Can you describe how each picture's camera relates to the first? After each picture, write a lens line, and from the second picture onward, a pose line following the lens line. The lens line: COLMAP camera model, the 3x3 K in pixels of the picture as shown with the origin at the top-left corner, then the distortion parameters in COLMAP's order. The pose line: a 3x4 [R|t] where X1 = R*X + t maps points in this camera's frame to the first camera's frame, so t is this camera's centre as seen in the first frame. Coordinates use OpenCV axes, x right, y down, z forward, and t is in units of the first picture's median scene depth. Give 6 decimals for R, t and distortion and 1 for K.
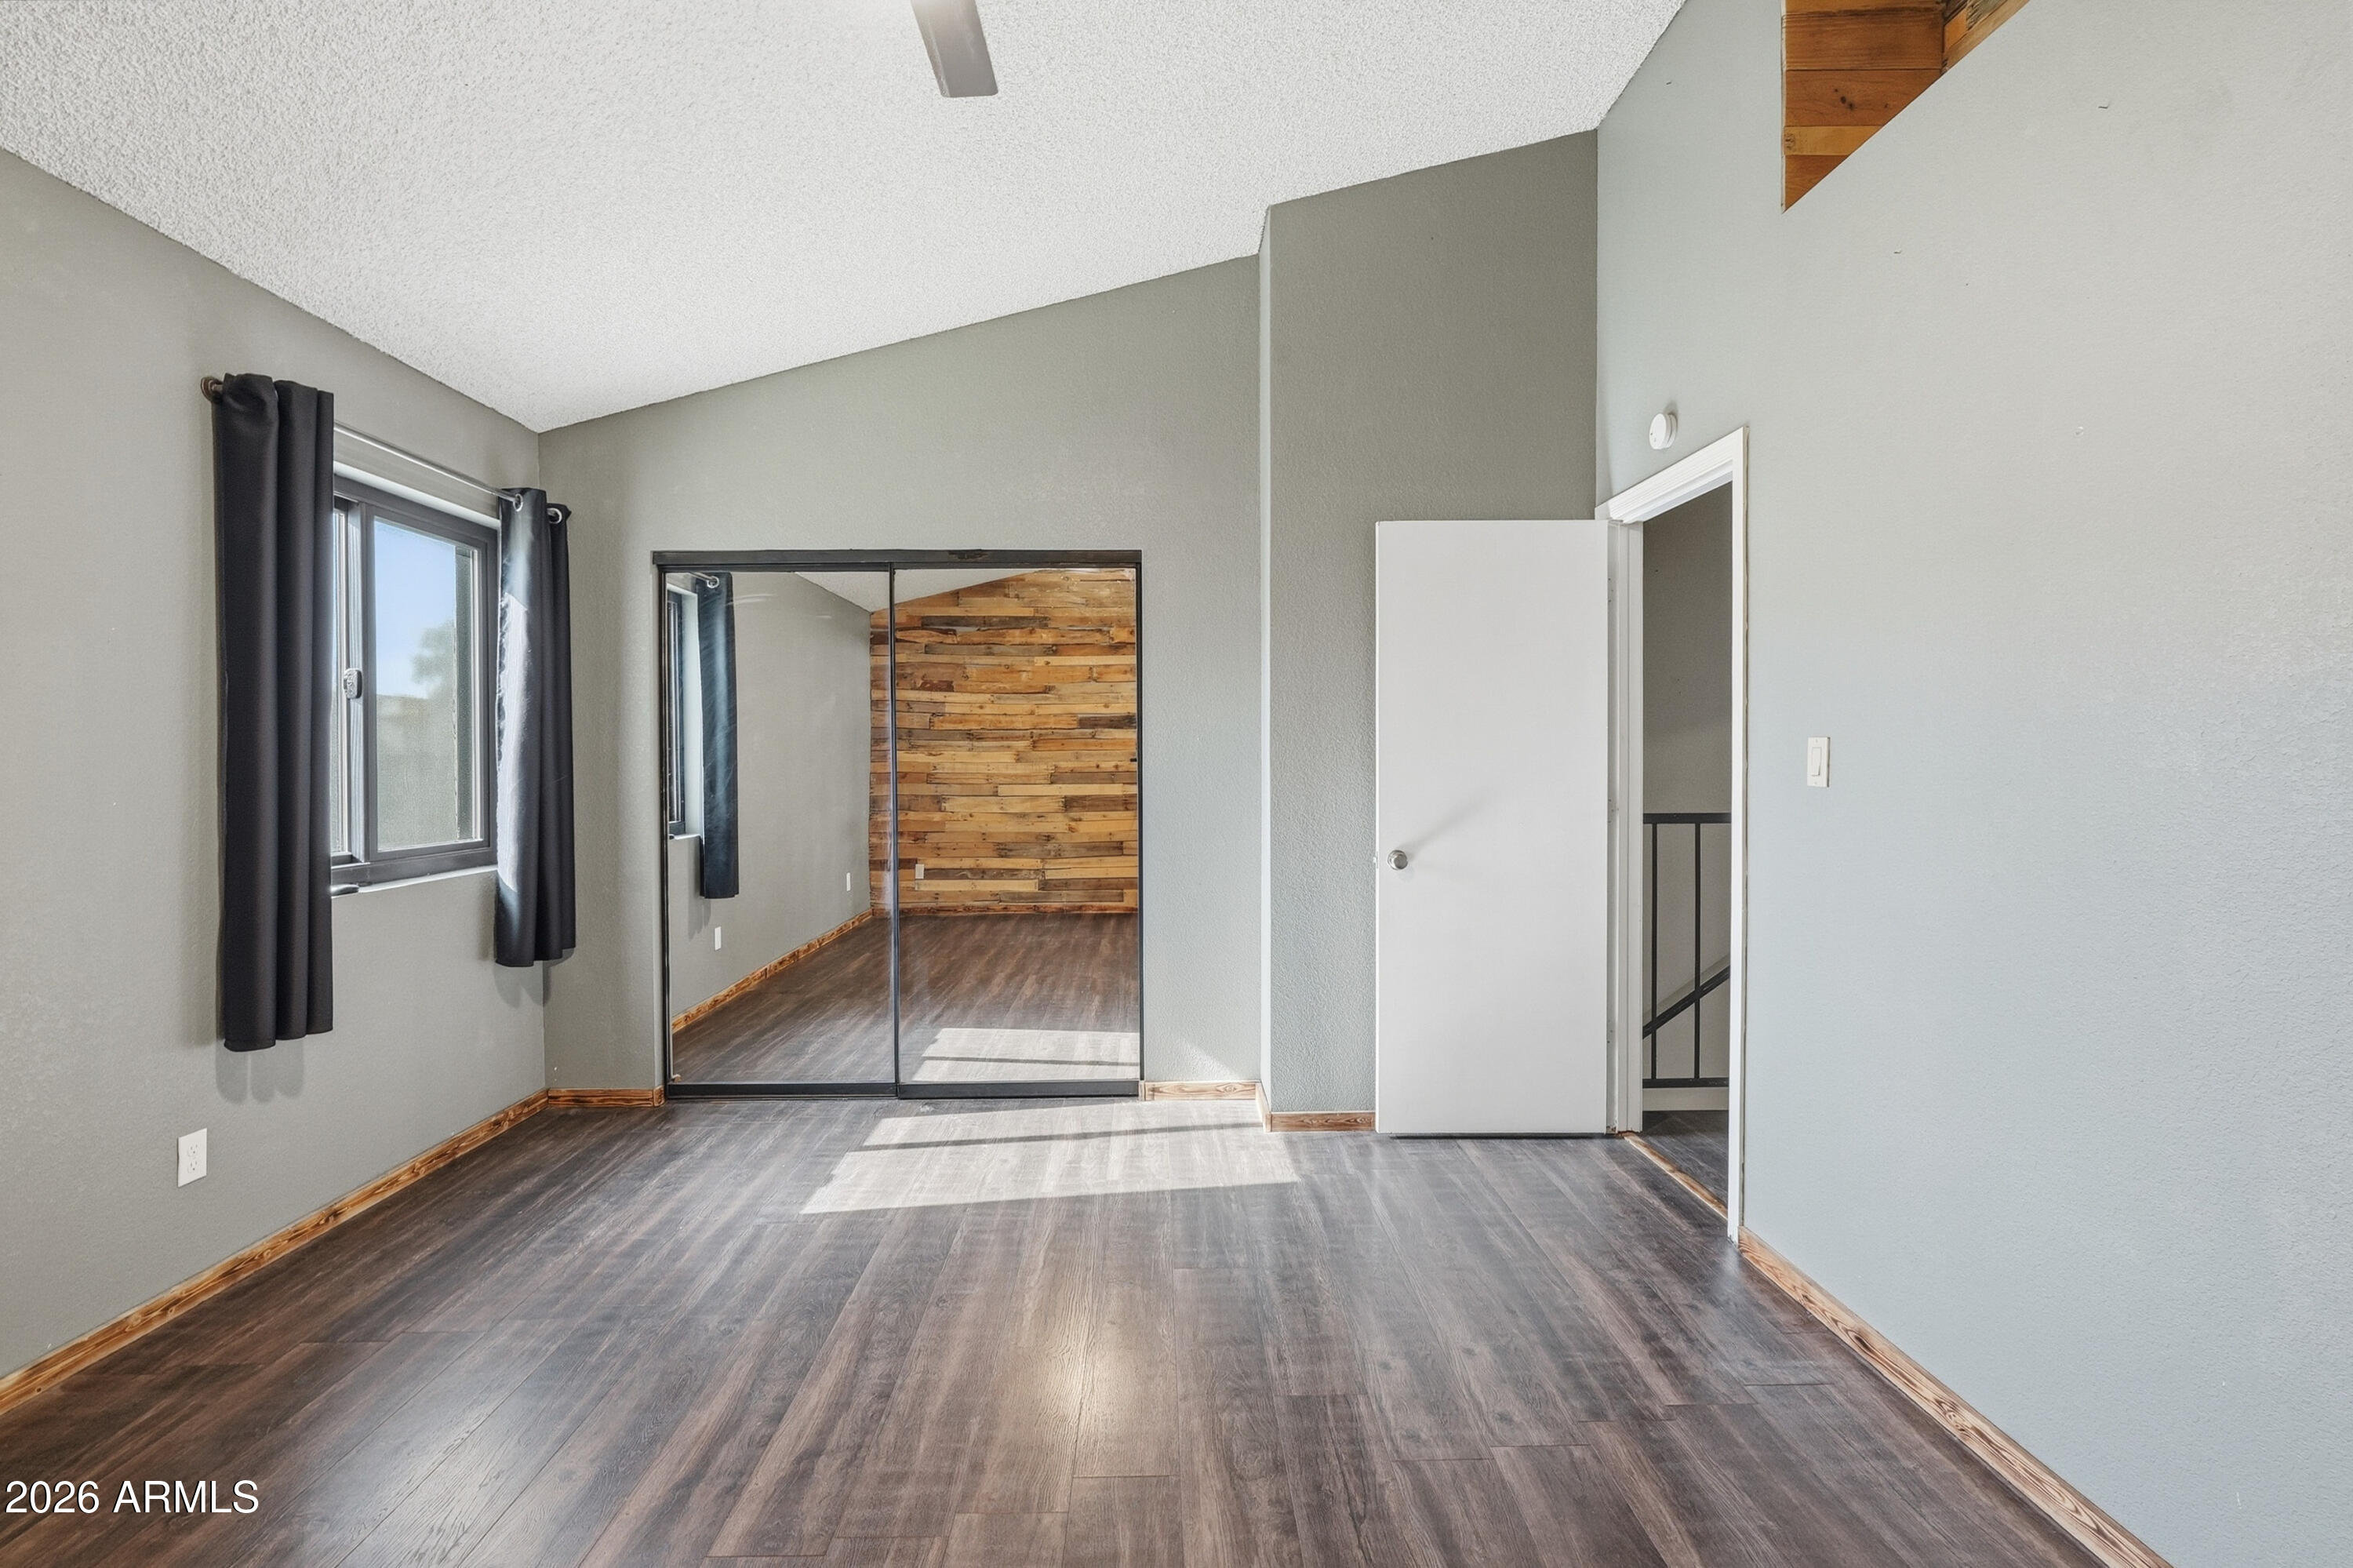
lens RADIAL K [[1051.3, 0, 1167.1], [0, 1051.3, 772.7], [0, 0, 1]] dist [-0.014685, 0.007608]
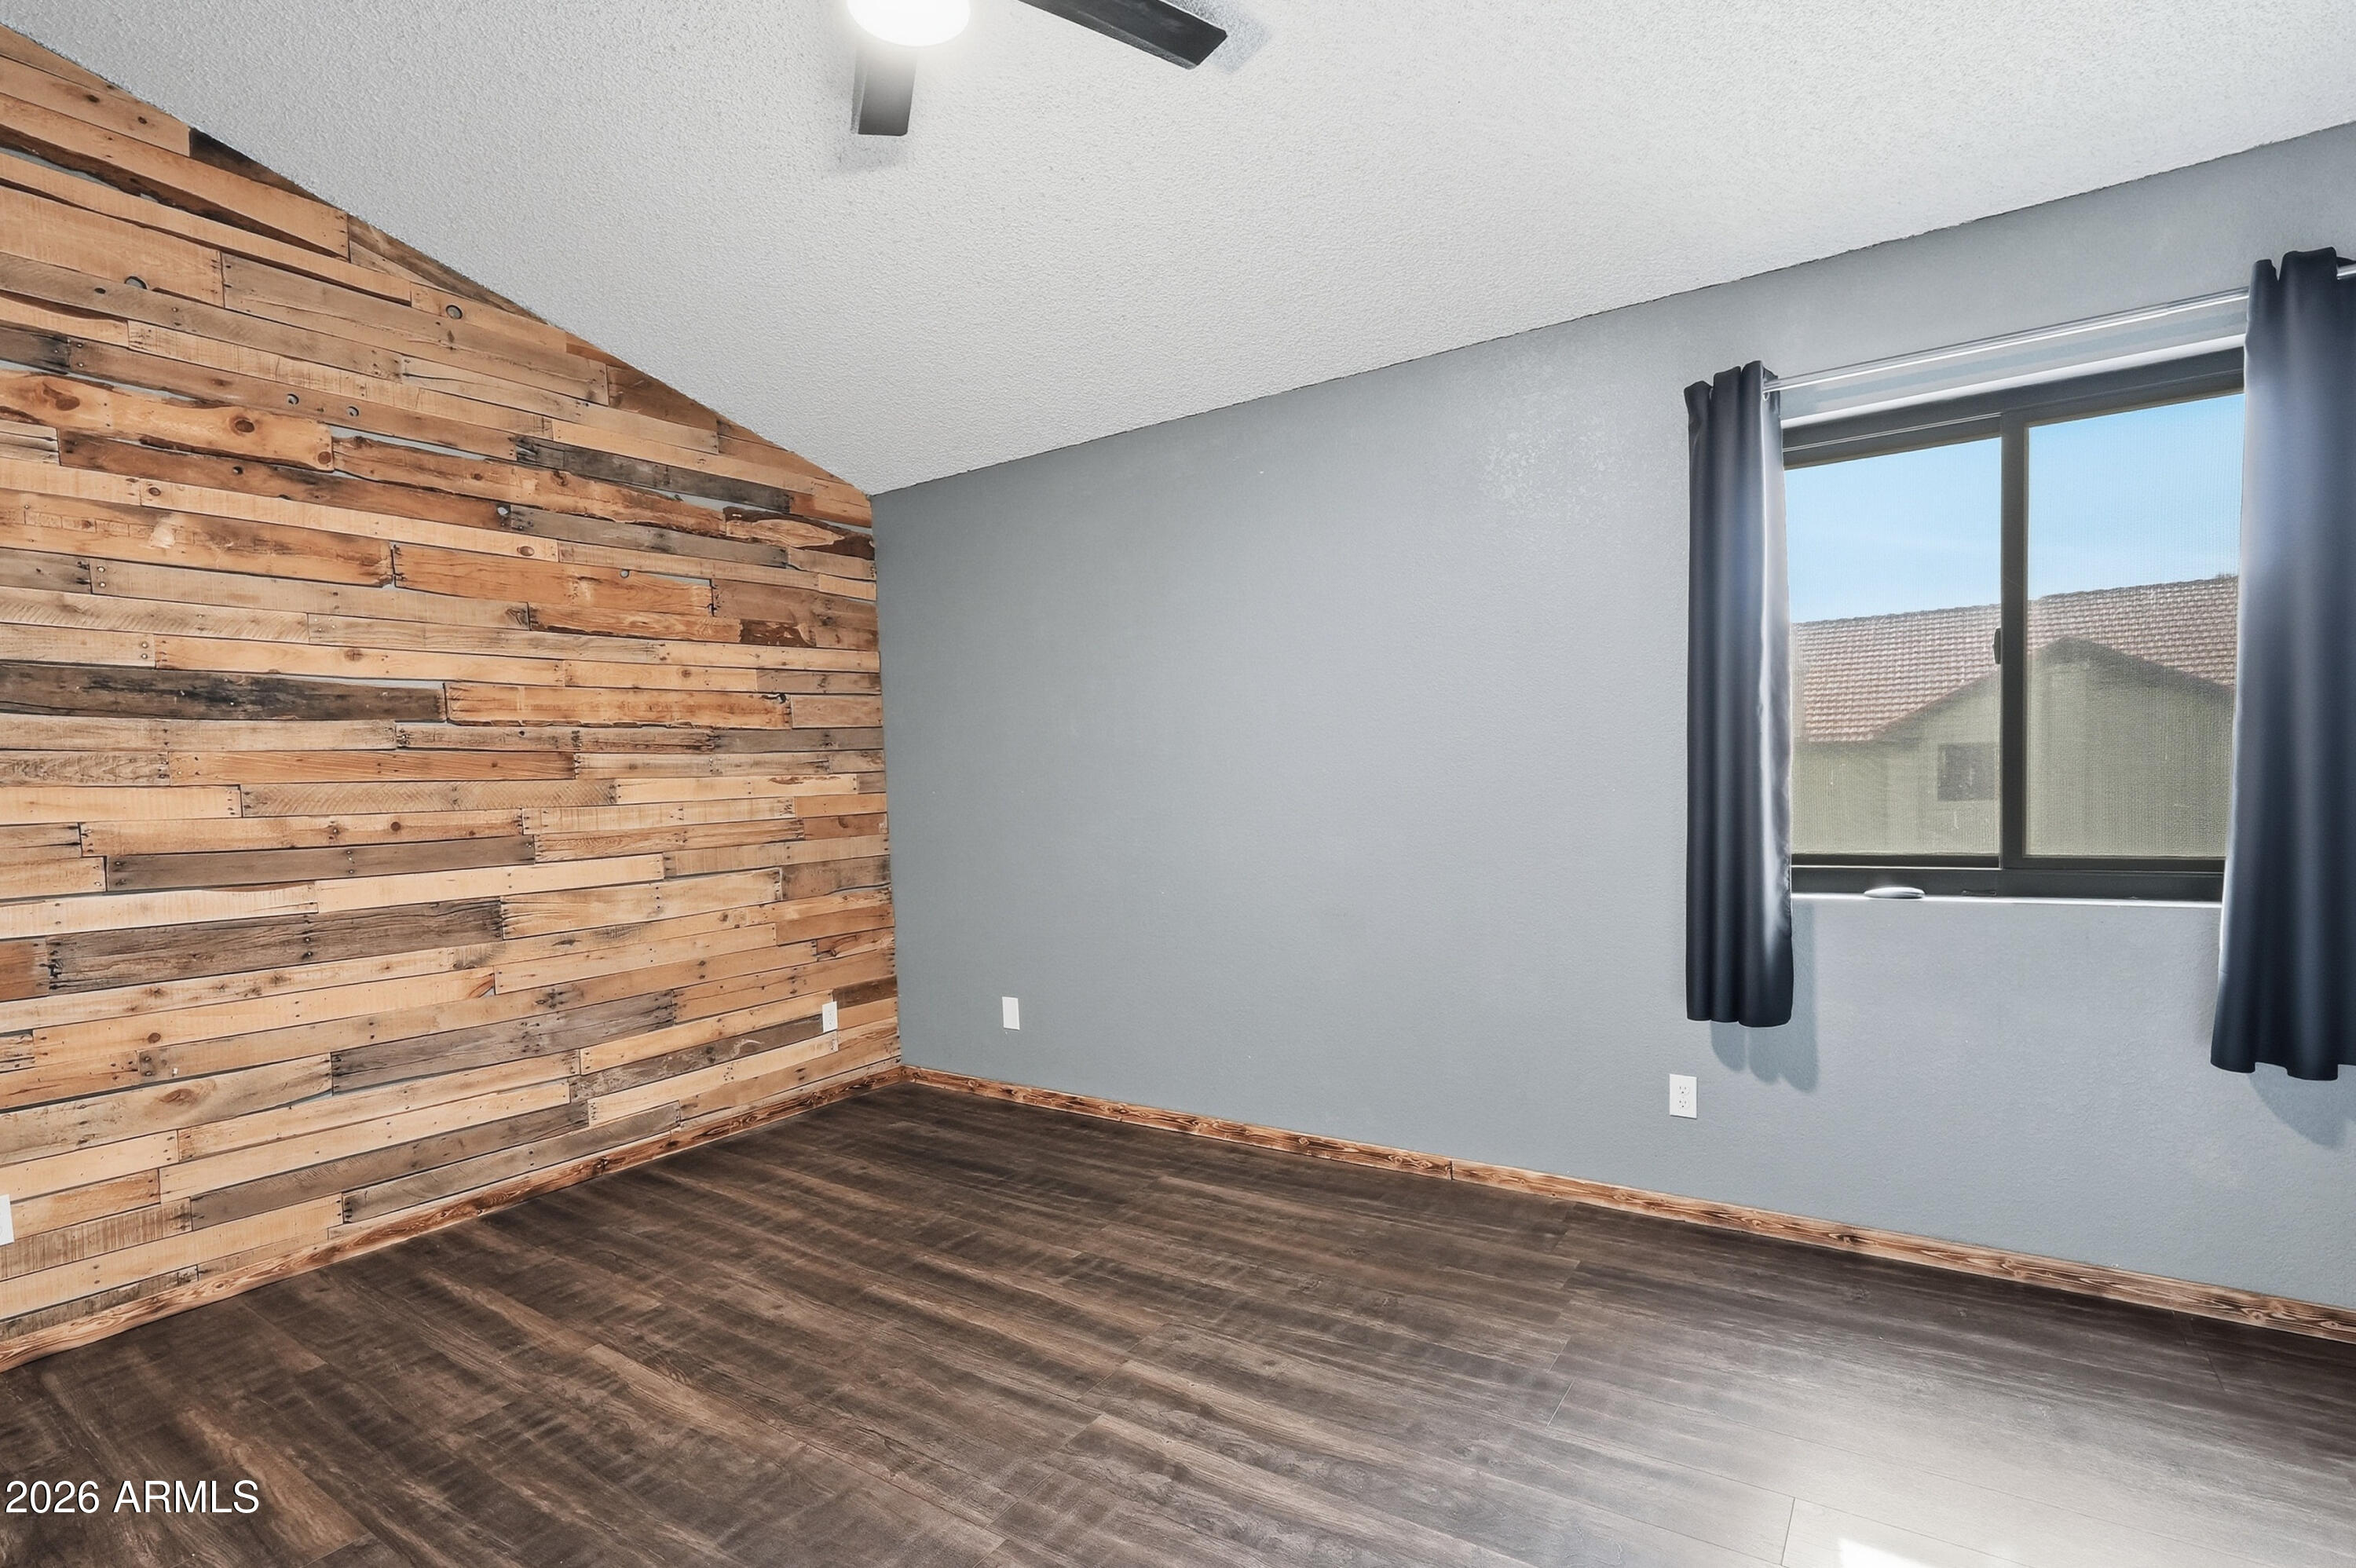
lens RADIAL K [[1112.3, 0, 1183.2], [0, 1112.3, 831.9], [0, 0, 1]] dist [-0.004798, 0.002565]
pose [[-0.570392, 0.069828, -0.818399, 0.273058], [0.031162, 0.997502, 0.063391, -0.015482], [0.820781, 0.010655, -0.571144, 0.904461]]
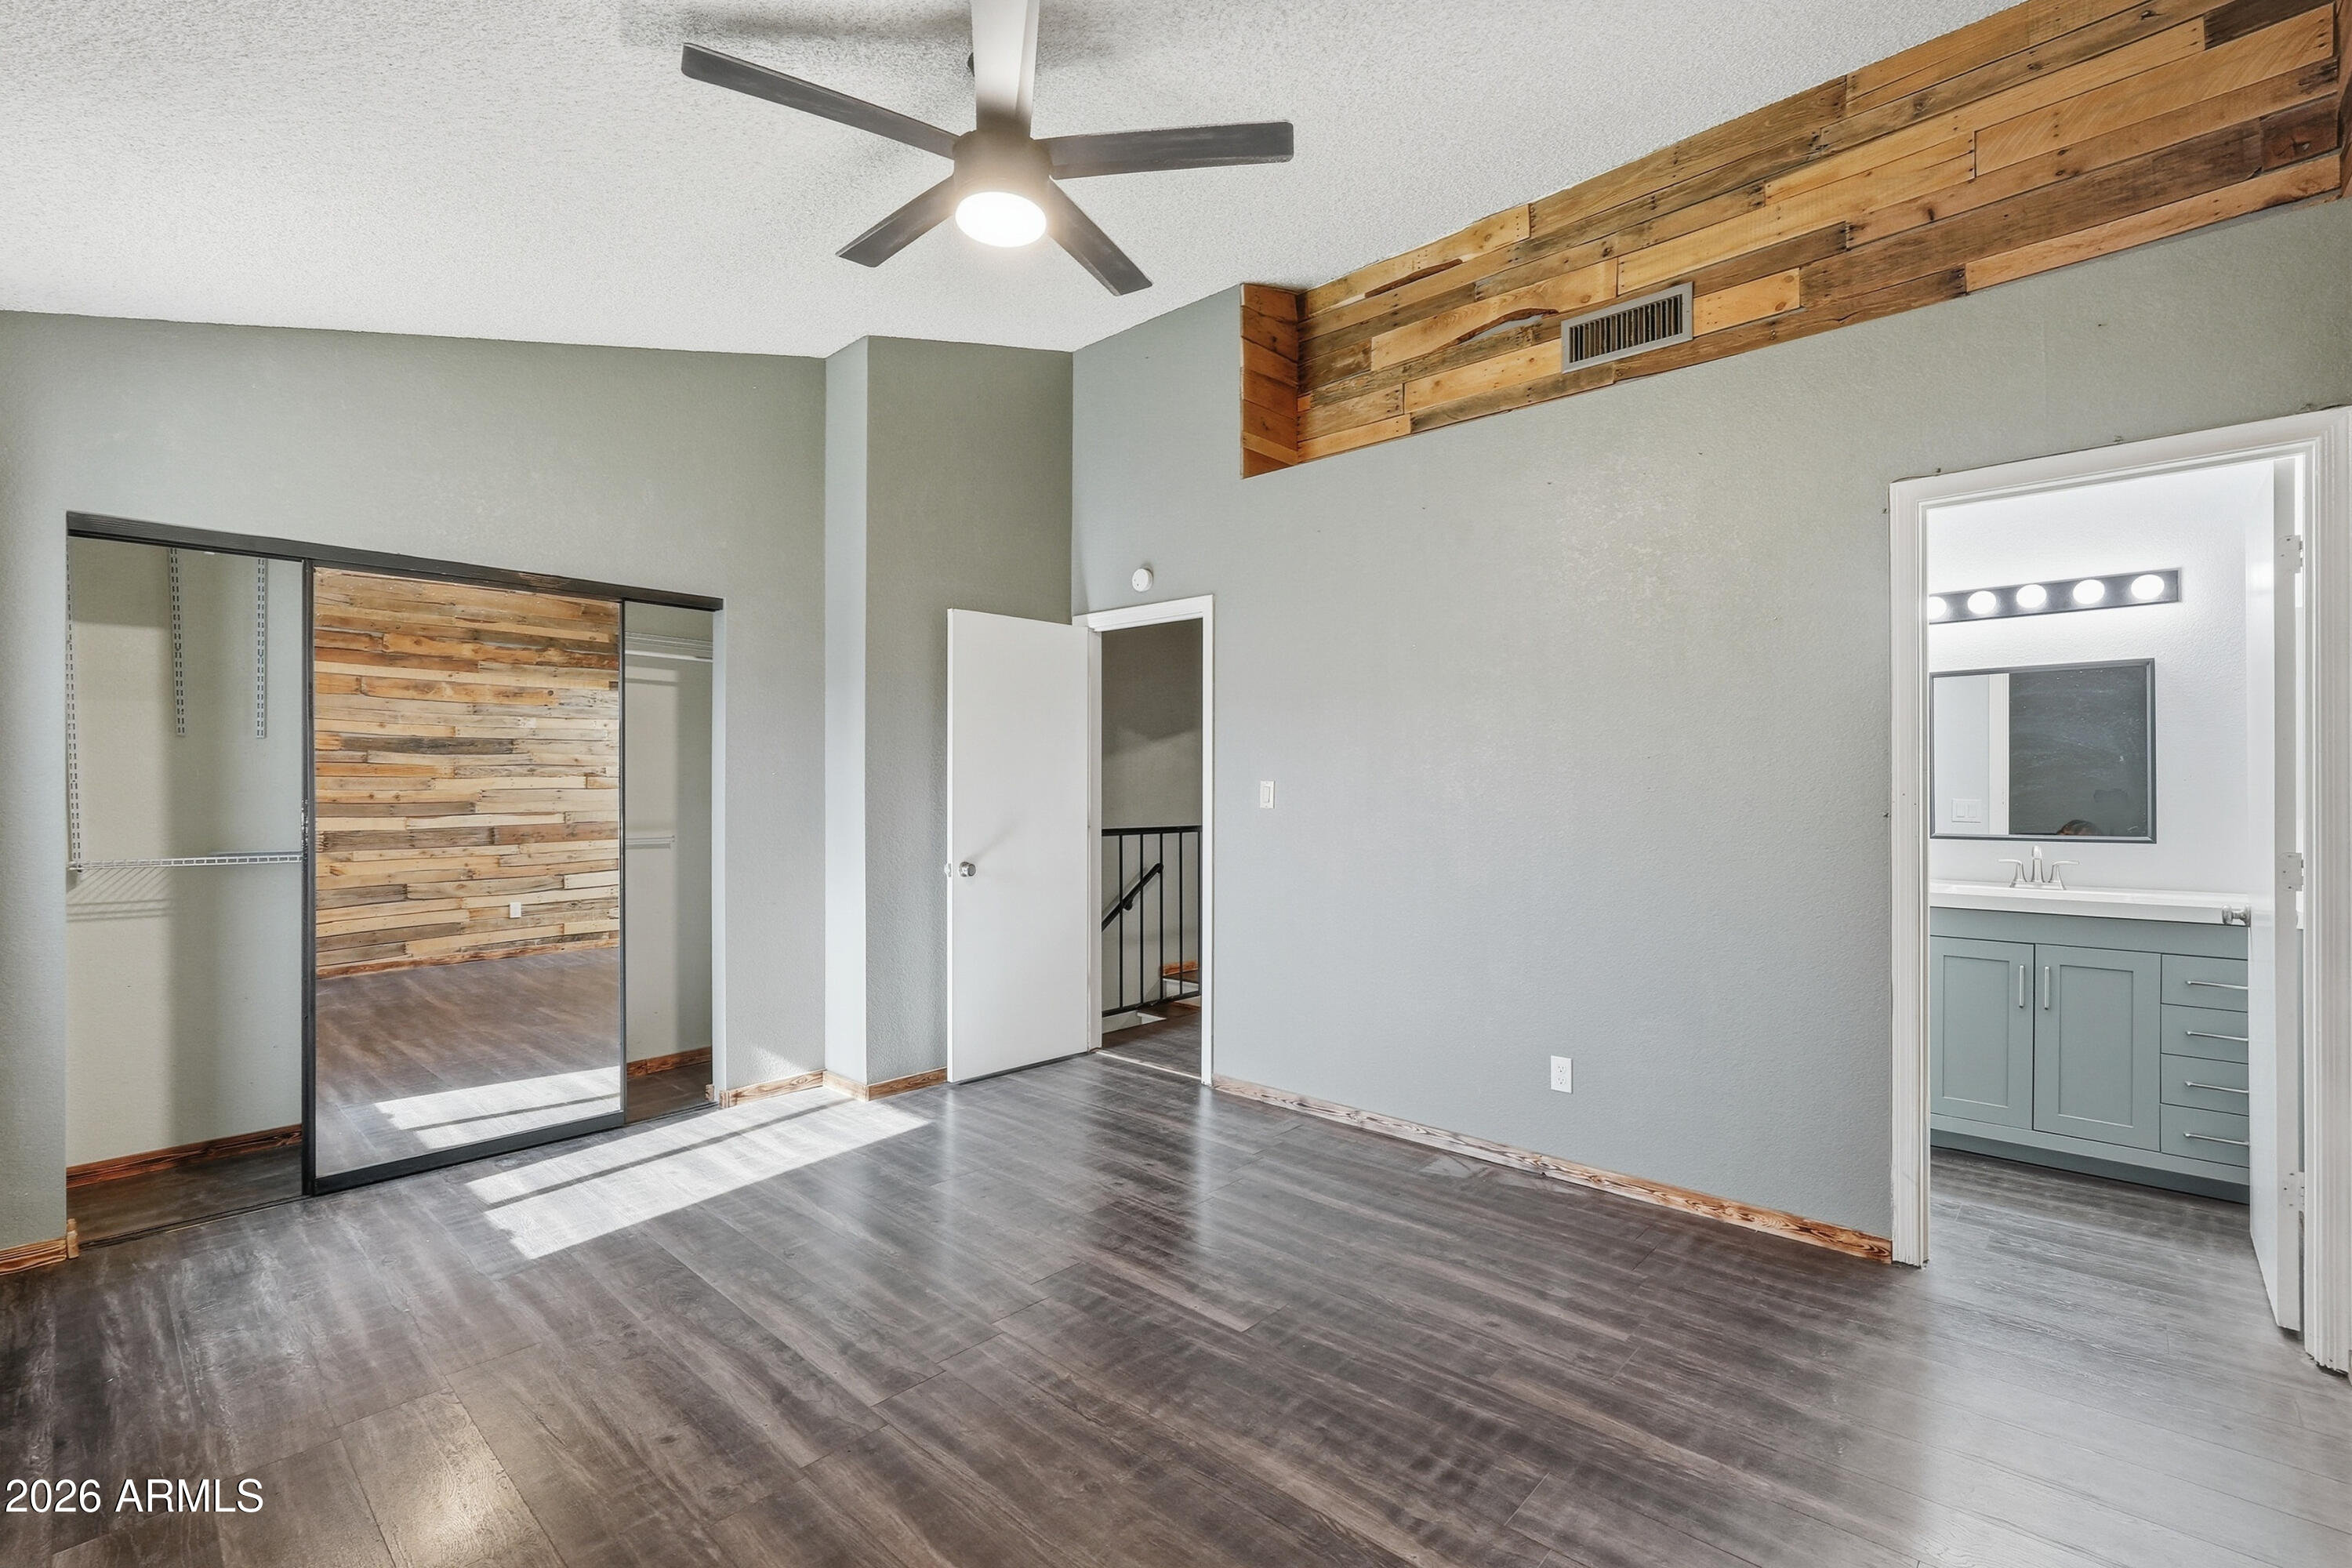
lens RADIAL K [[1050.8, 0, 1172.0], [0, 1050.8, 790.1], [0, 0, 1]] dist [-0.014685, 0.007608]
pose [[0.690273, 0.003023, 0.723543, -0.553748], [0.004872, 0.999949, -0.008825, -0.002151], [-0.723533, 0.009617, 0.690223, -0.087591]]
